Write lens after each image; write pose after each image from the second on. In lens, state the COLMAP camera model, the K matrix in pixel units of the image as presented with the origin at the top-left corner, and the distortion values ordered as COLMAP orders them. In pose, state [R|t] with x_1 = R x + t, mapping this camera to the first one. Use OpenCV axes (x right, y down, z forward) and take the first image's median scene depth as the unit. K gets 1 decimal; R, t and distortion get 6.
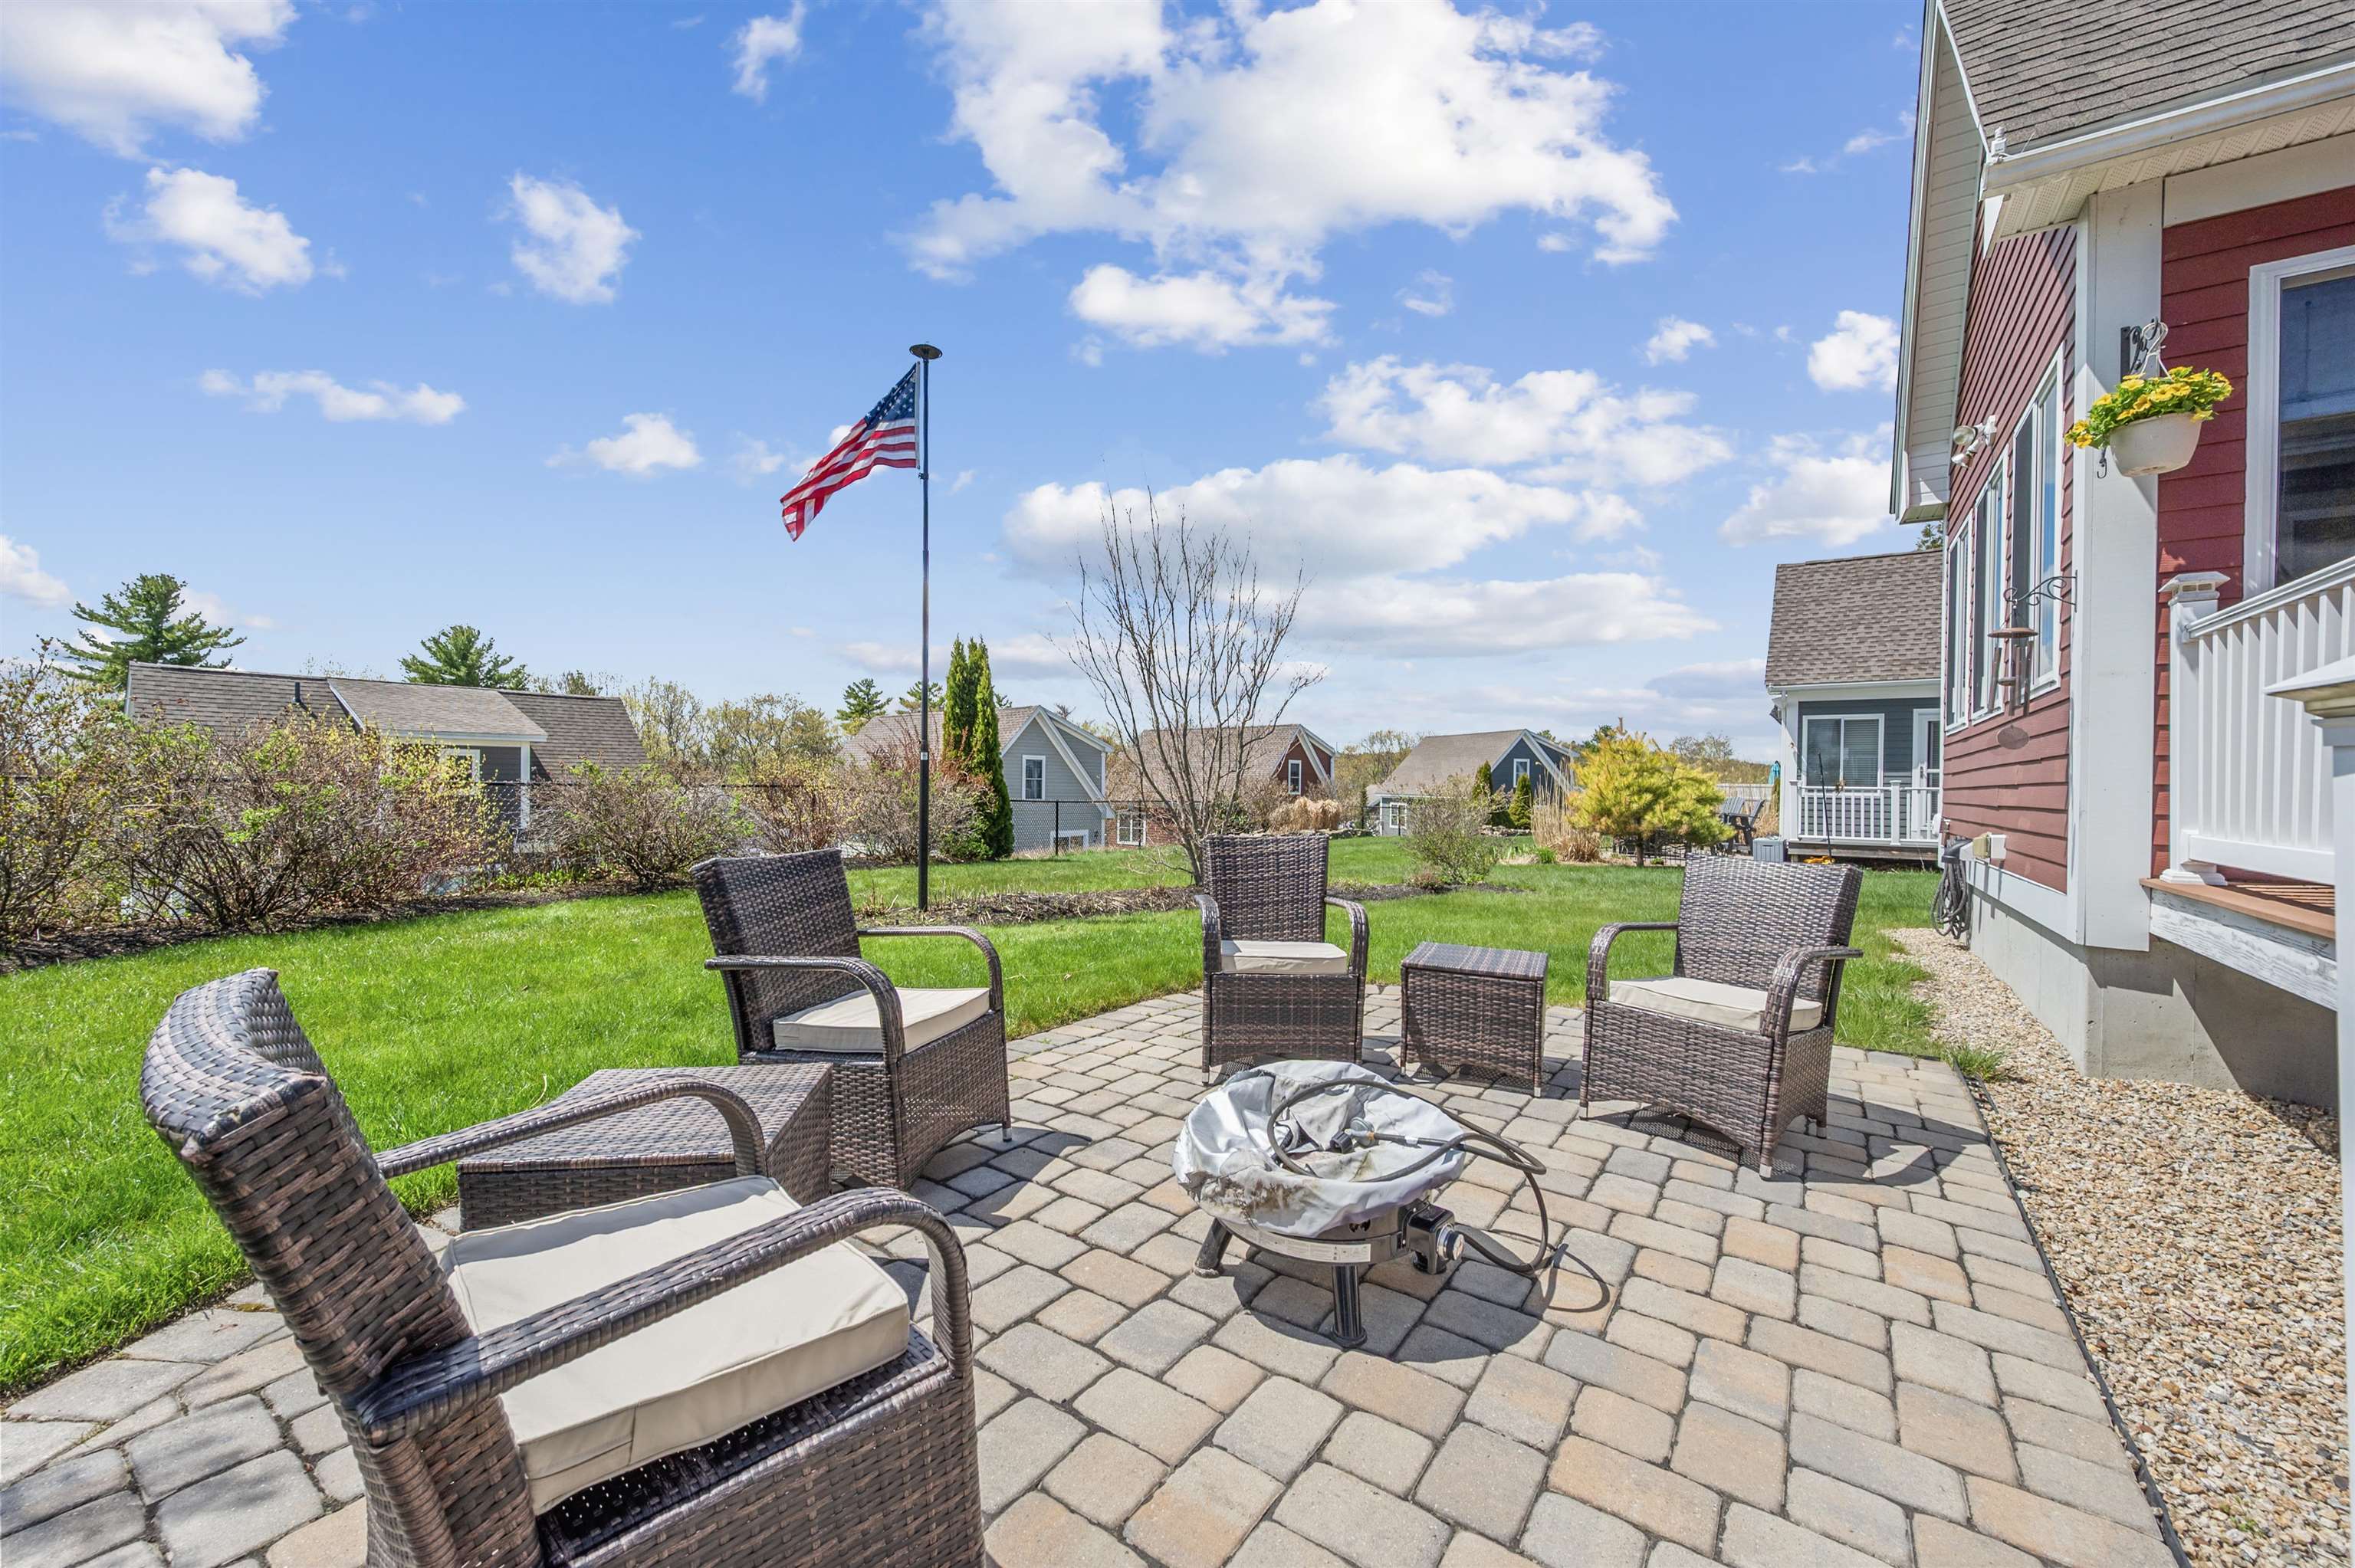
lens RADIAL K [[933.6, 0, 1184.4], [0, 933.6, 788.7], [0, 0, 1]] dist [-0.001626, -0.000196]
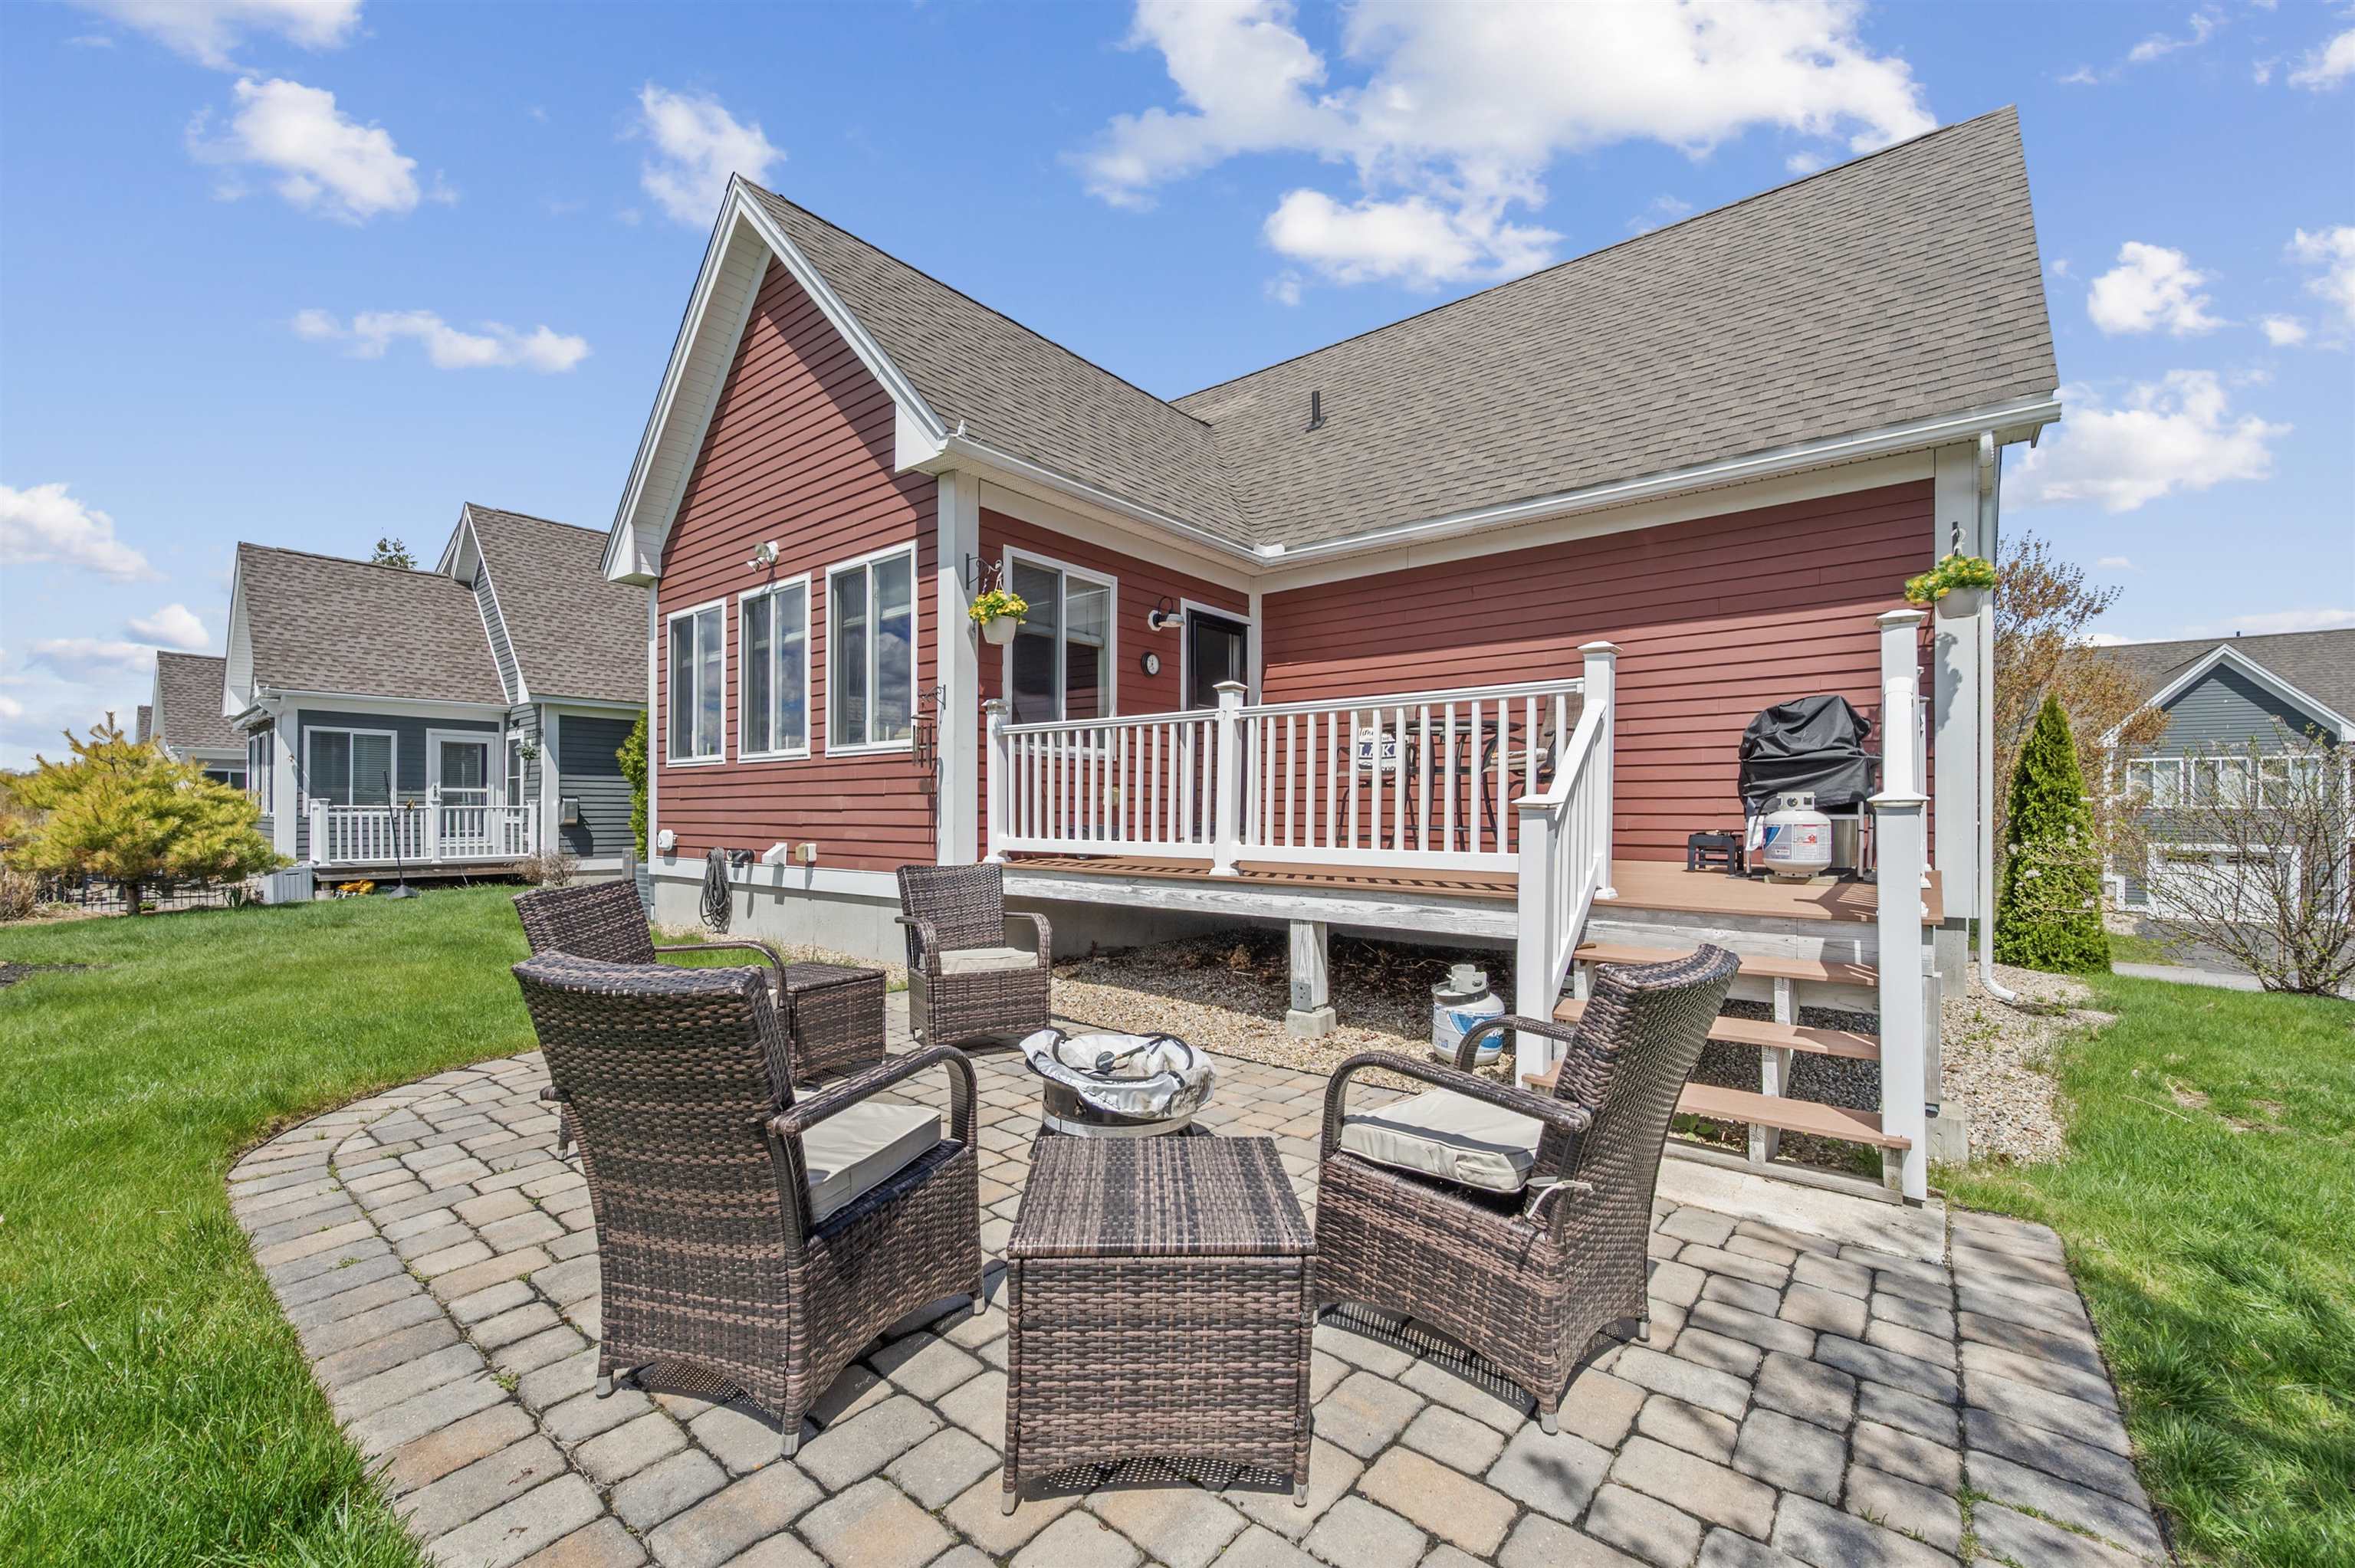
lens RADIAL K [[933.6, 0, 1184.4], [0, 933.6, 788.7], [0, 0, 1]] dist [-0.001626, -0.000196]
pose [[0.079394, 0.012685, 0.996763, -0.174778], [0.002444, 0.999914, -0.012919, -0.005098], [-0.996840, 0.003462, 0.079356, 0.106294]]
